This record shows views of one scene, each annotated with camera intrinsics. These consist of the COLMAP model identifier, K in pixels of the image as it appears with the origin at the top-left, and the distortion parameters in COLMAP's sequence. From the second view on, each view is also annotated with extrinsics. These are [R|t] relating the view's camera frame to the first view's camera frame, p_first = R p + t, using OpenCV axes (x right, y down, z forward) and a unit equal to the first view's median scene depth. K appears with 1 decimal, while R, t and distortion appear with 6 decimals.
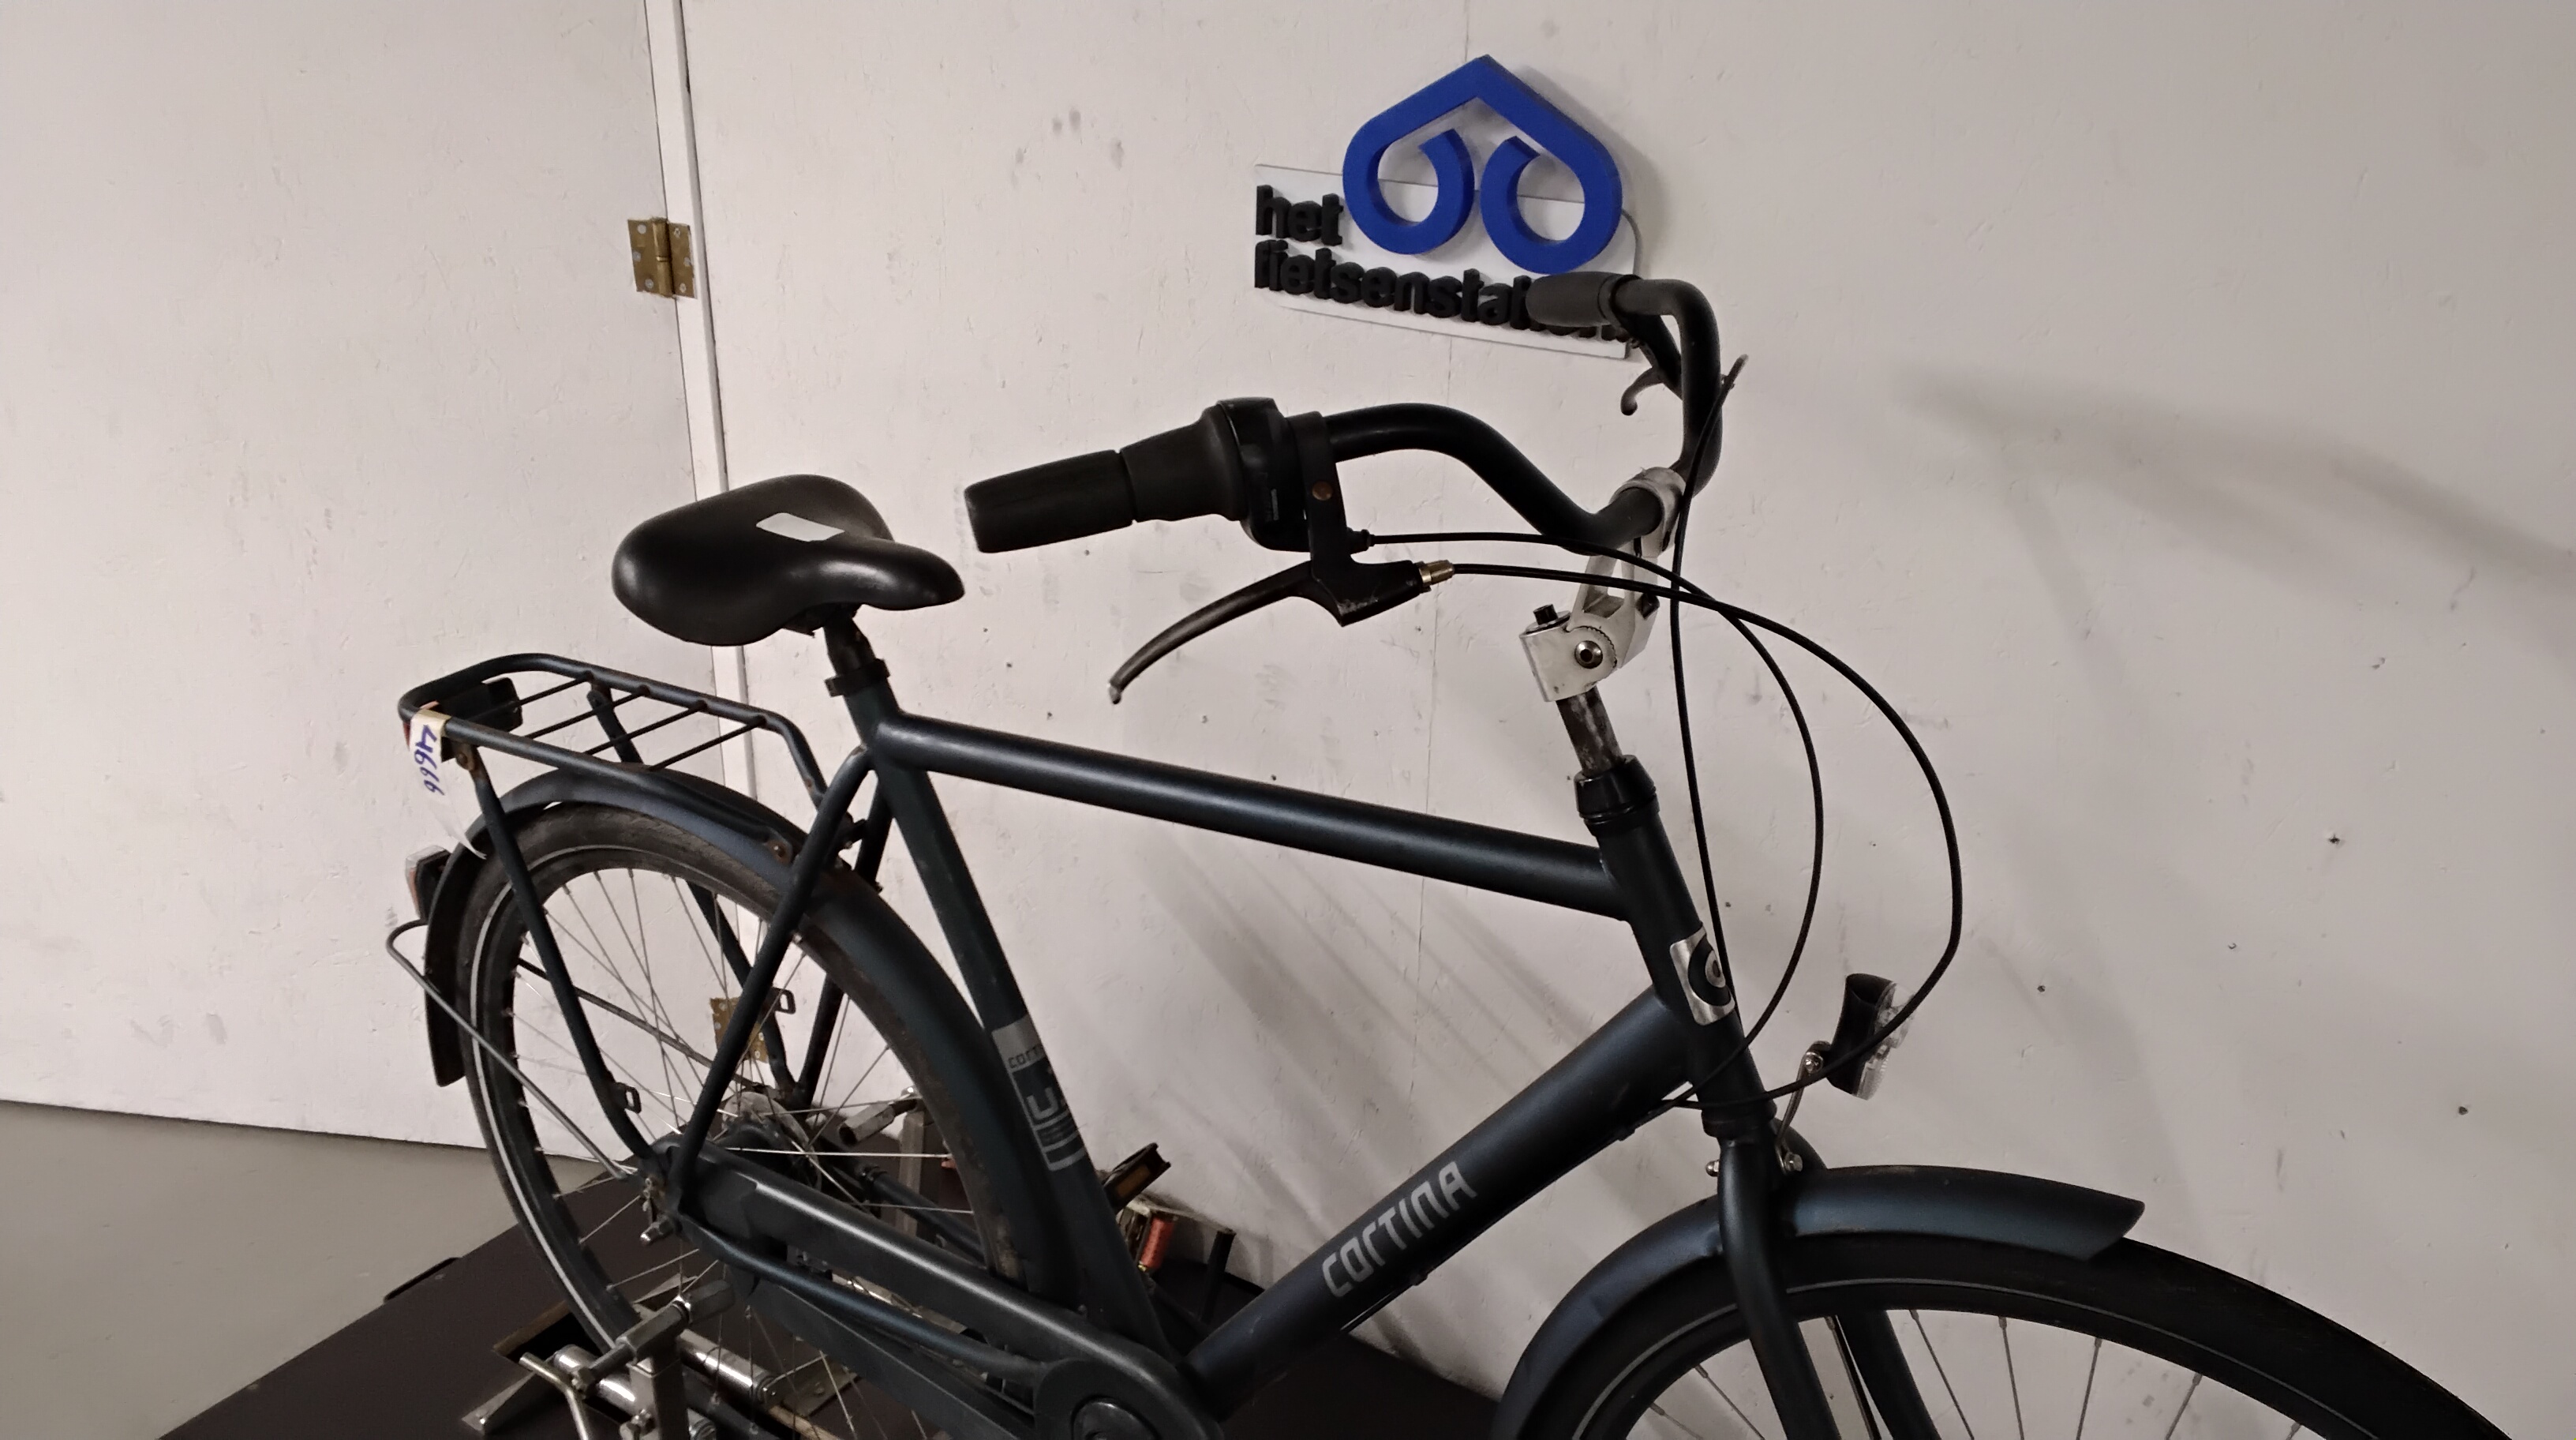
lens RADIAL K [[2023.7, 0, 1316.9], [0, 2023.7, 723.0], [0, 0, 1]] dist [0.115562, -0.179721]
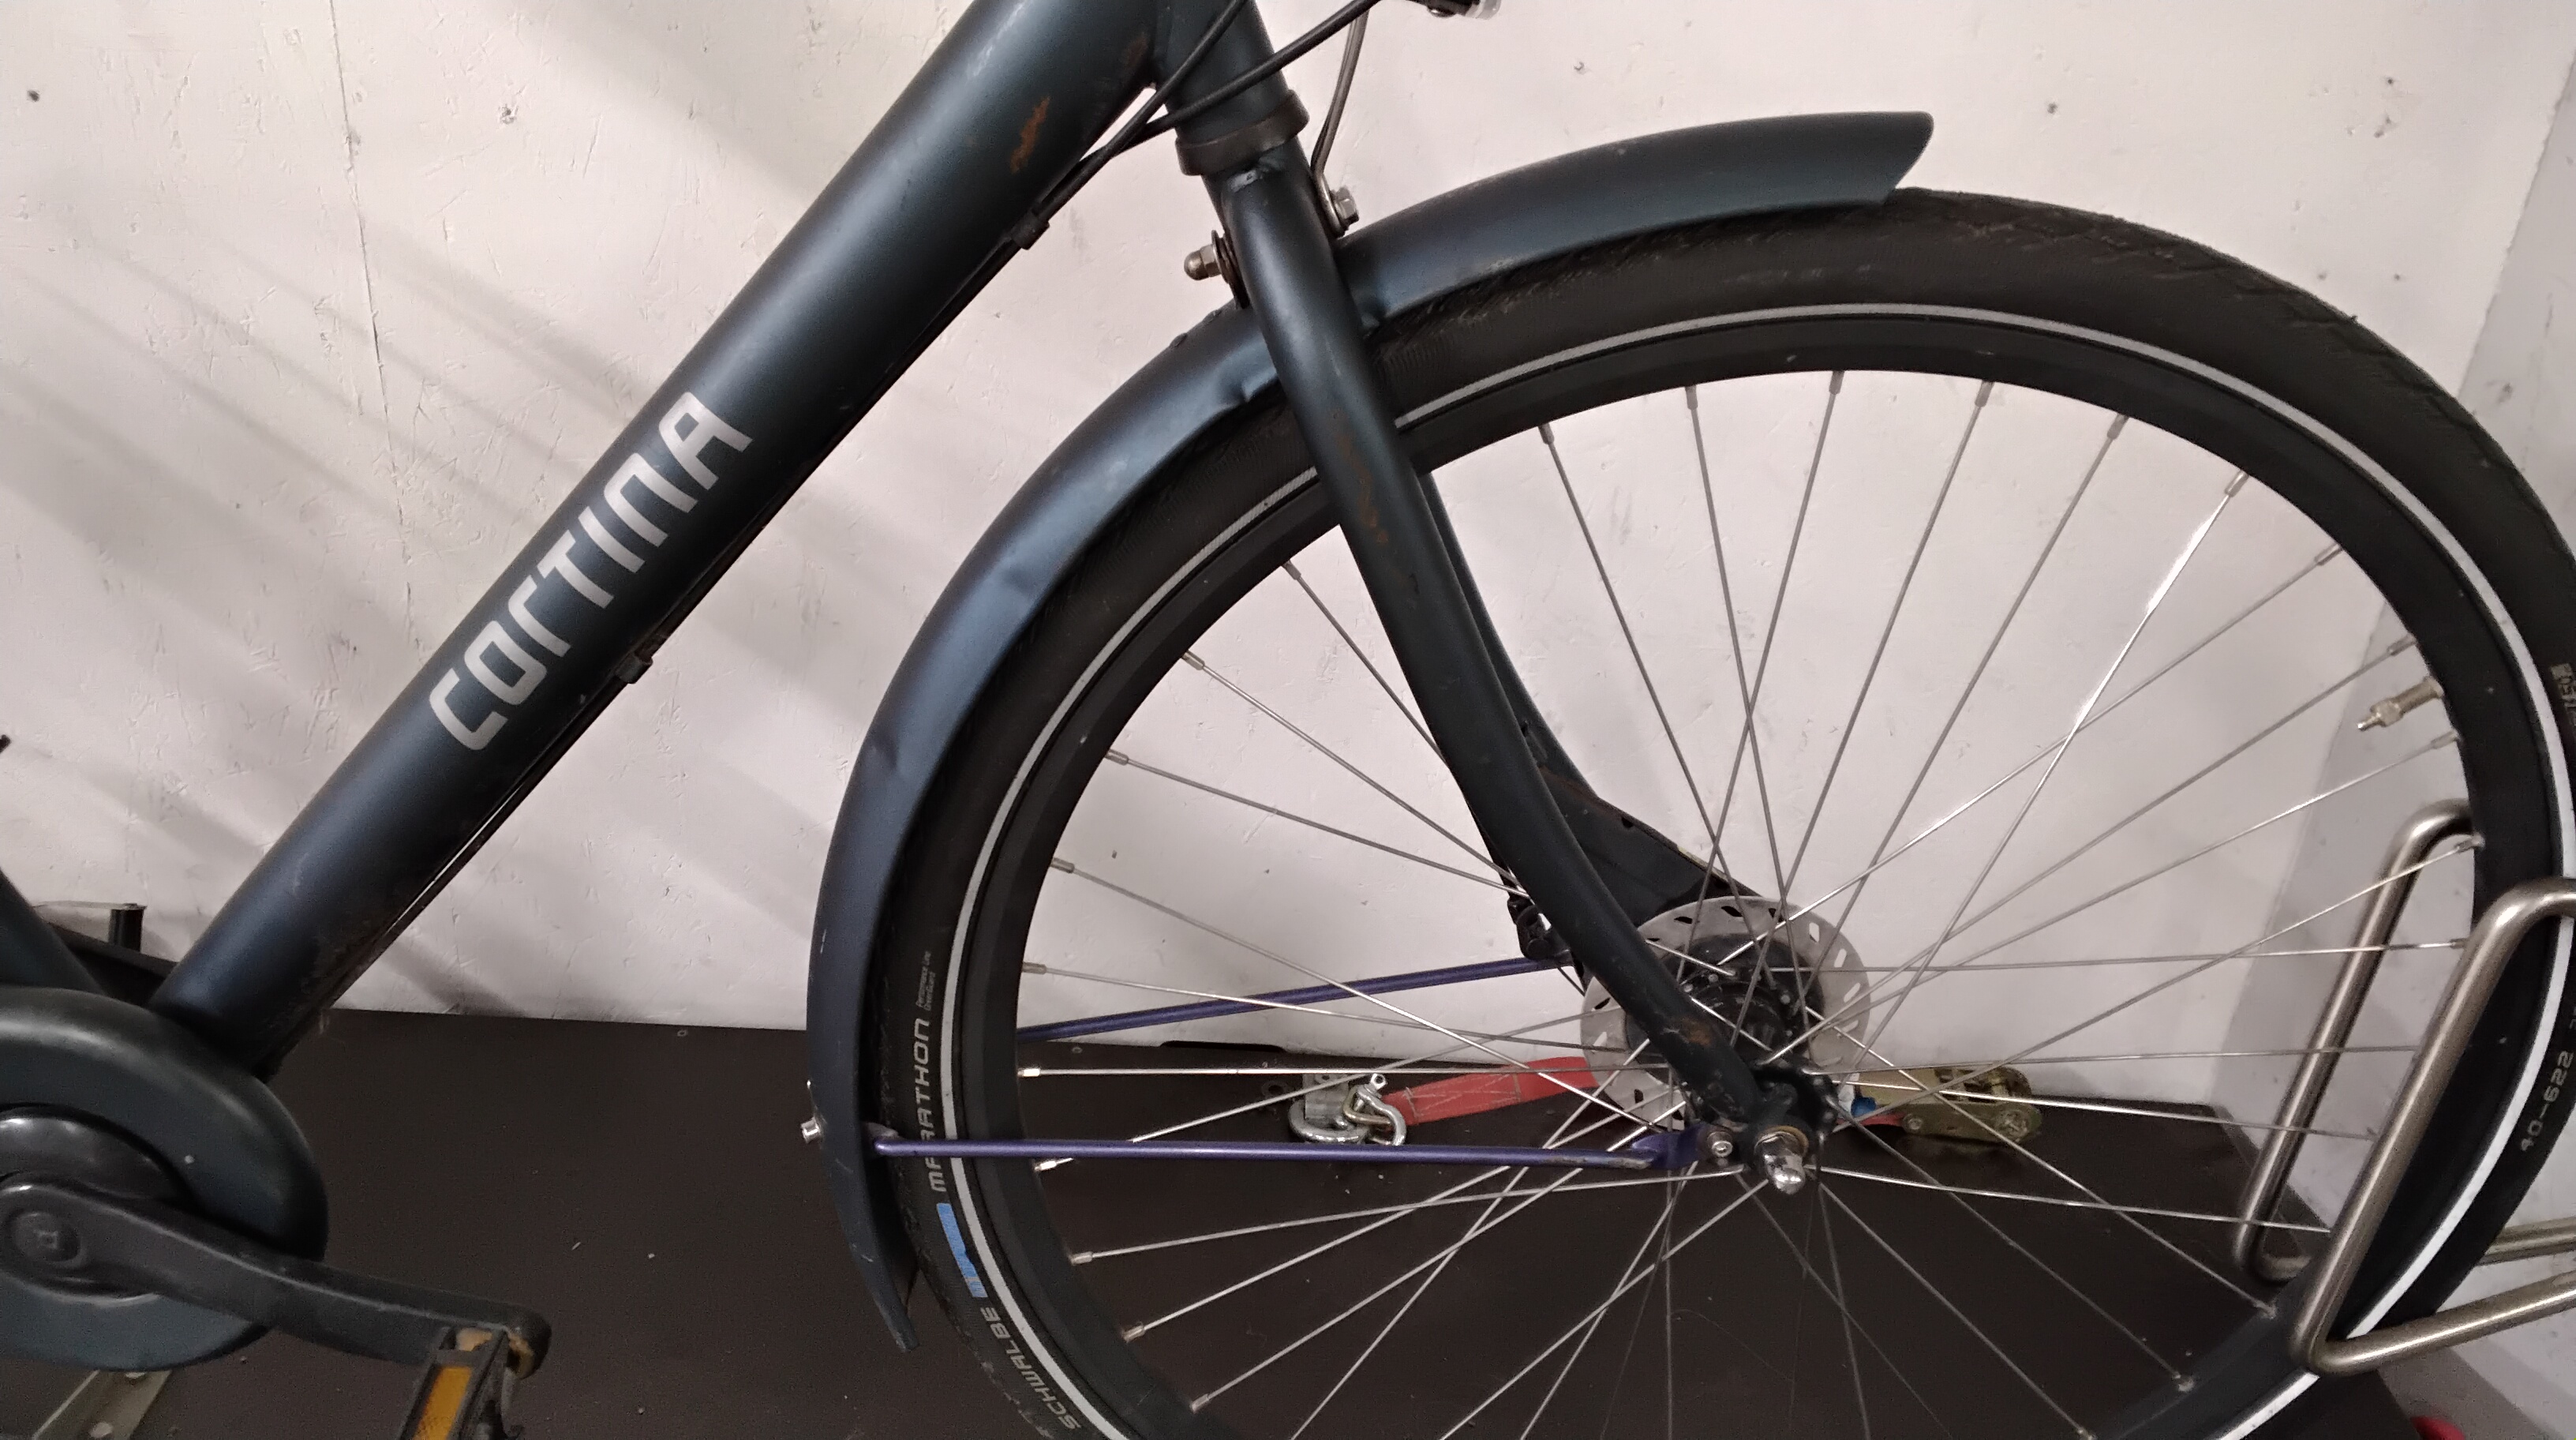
lens RADIAL K [[2023.7, 0, 1316.9], [0, 2023.7, 723.0], [0, 0, 1]] dist [0.115562, -0.179721]
pose [[0.830171, -0.220805, 0.511919, -0.076798], [0.152821, 0.973183, 0.171935, 0.210480], [-0.536155, -0.064503, 0.841651, 0.427290]]
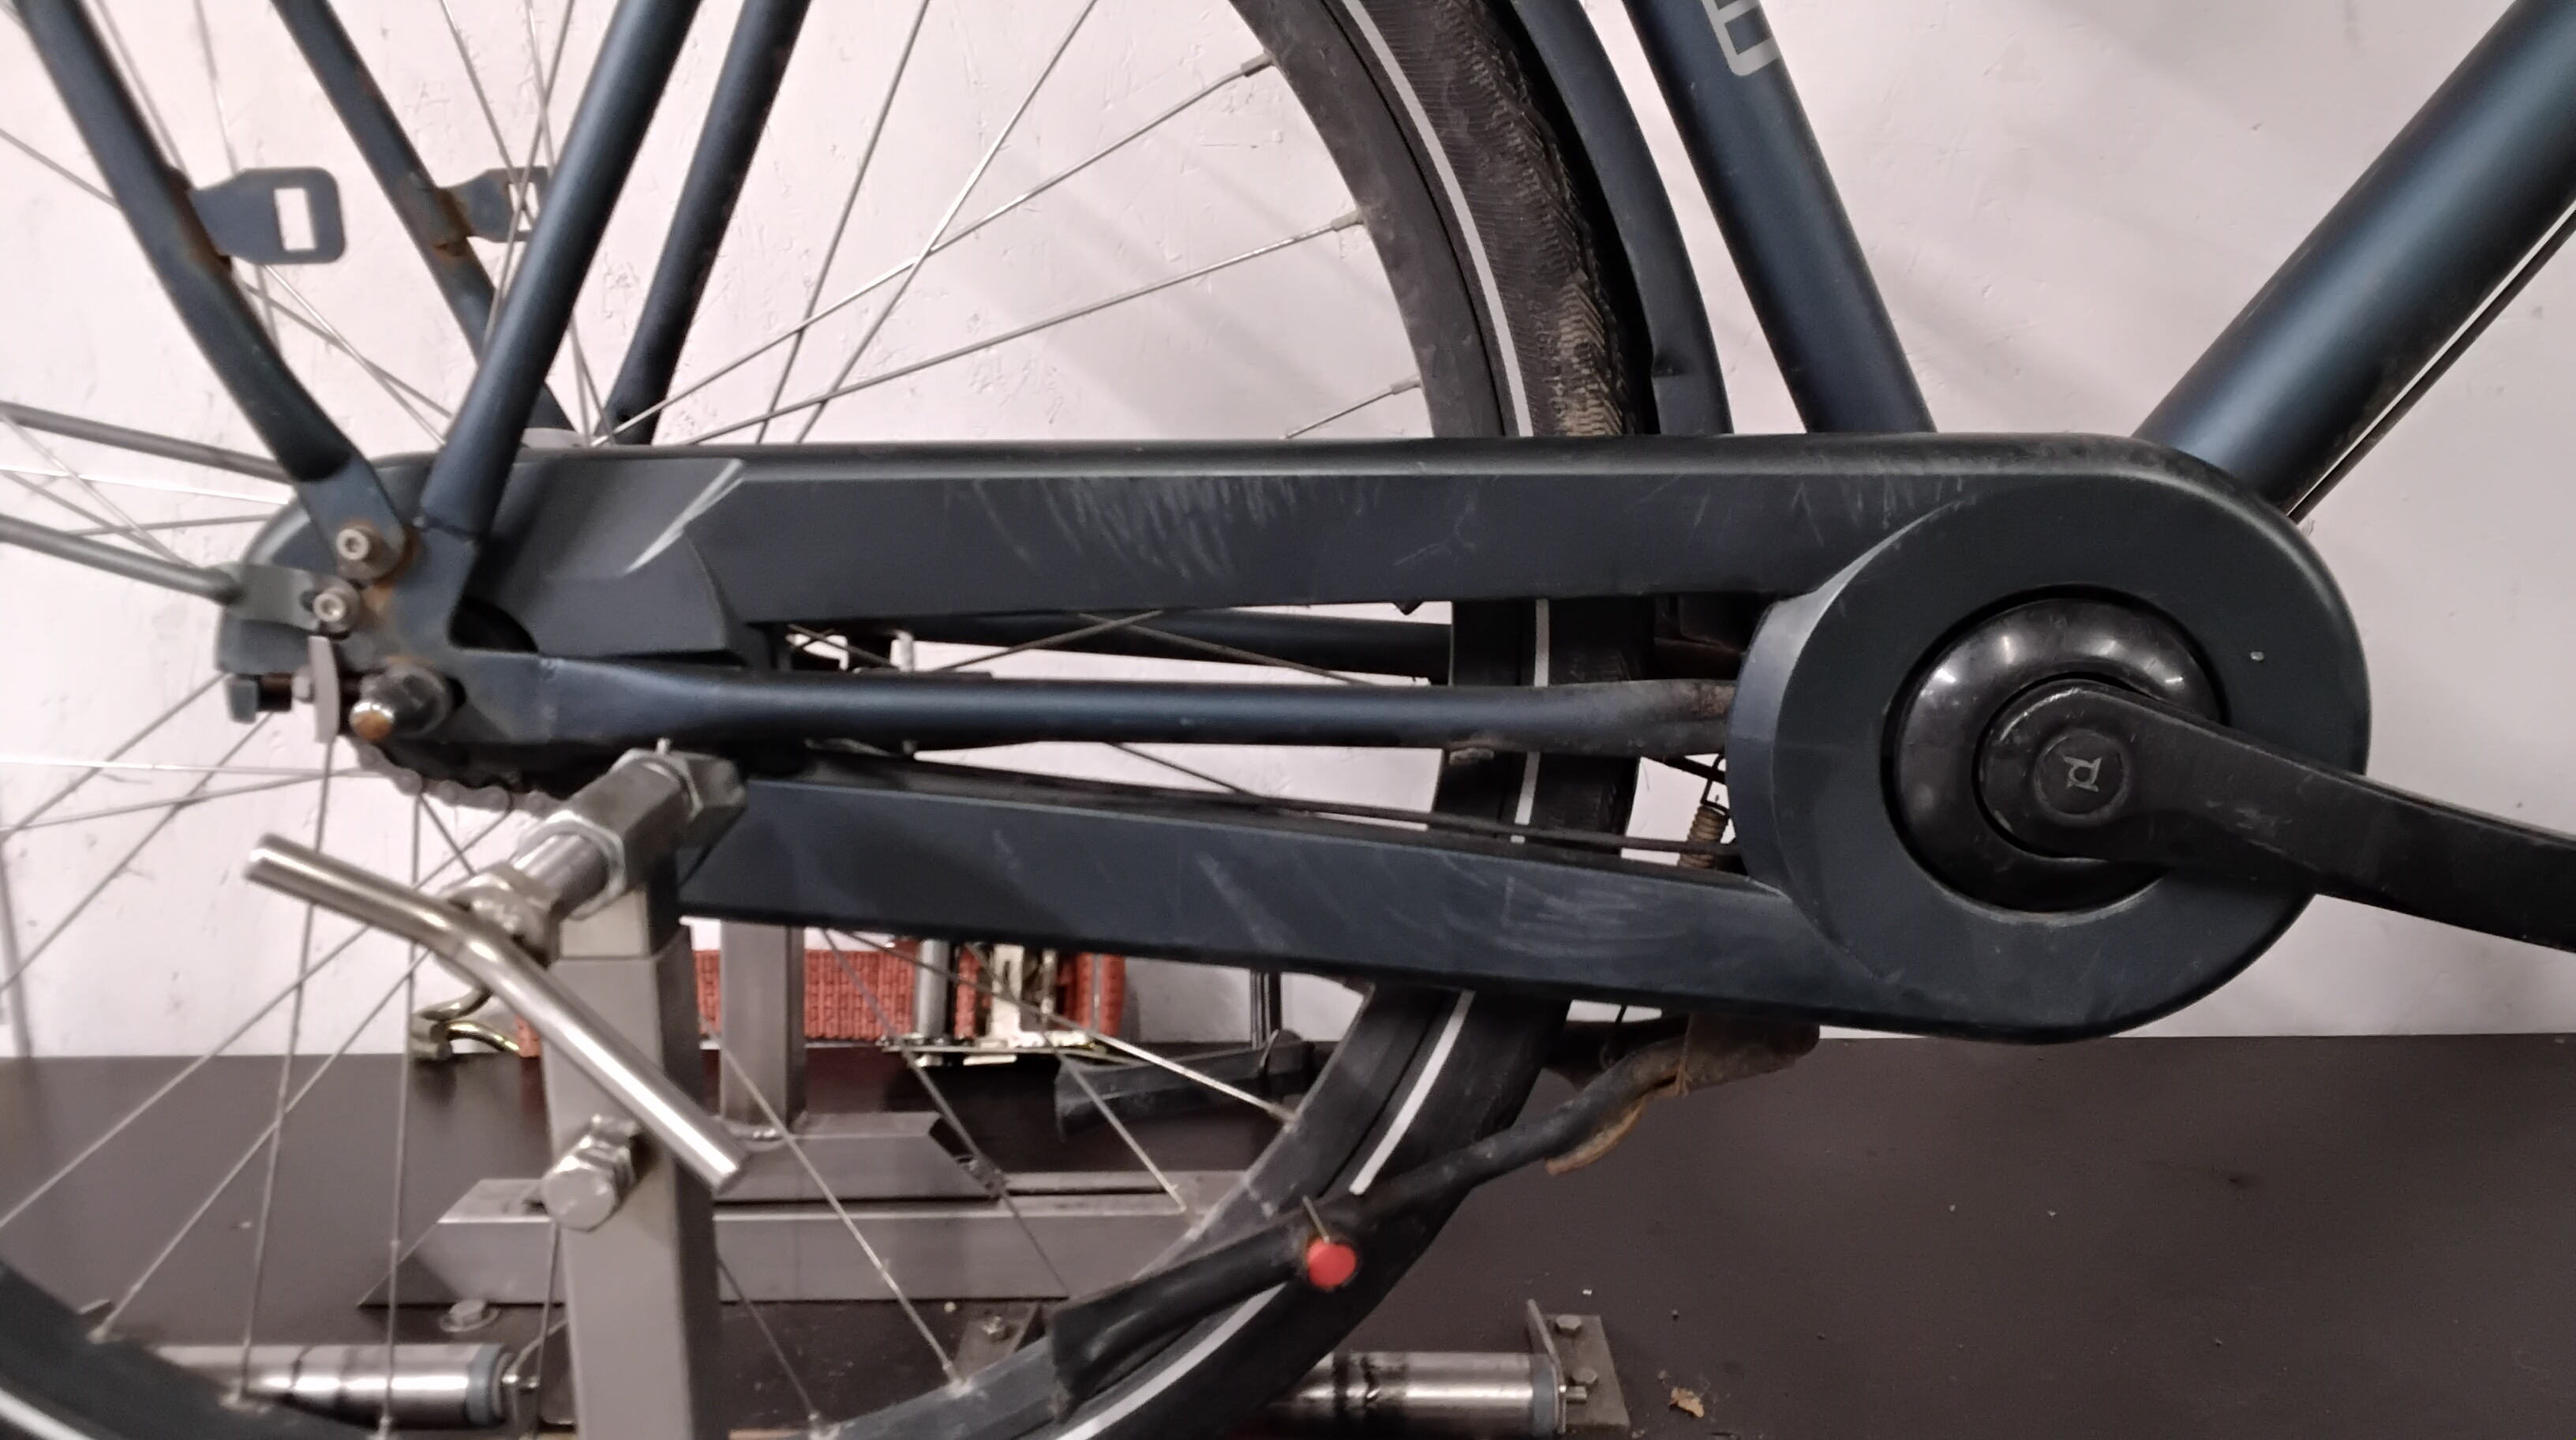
lens RADIAL K [[2023.7, 0, 1316.9], [0, 2023.7, 723.0], [0, 0, 1]] dist [0.115562, -0.179721]
pose [[0.834758, -0.149825, 0.529842, -0.447533], [0.232082, 0.968353, -0.091817, 0.377553], [-0.499317, 0.199611, 0.843112, 0.788006]]
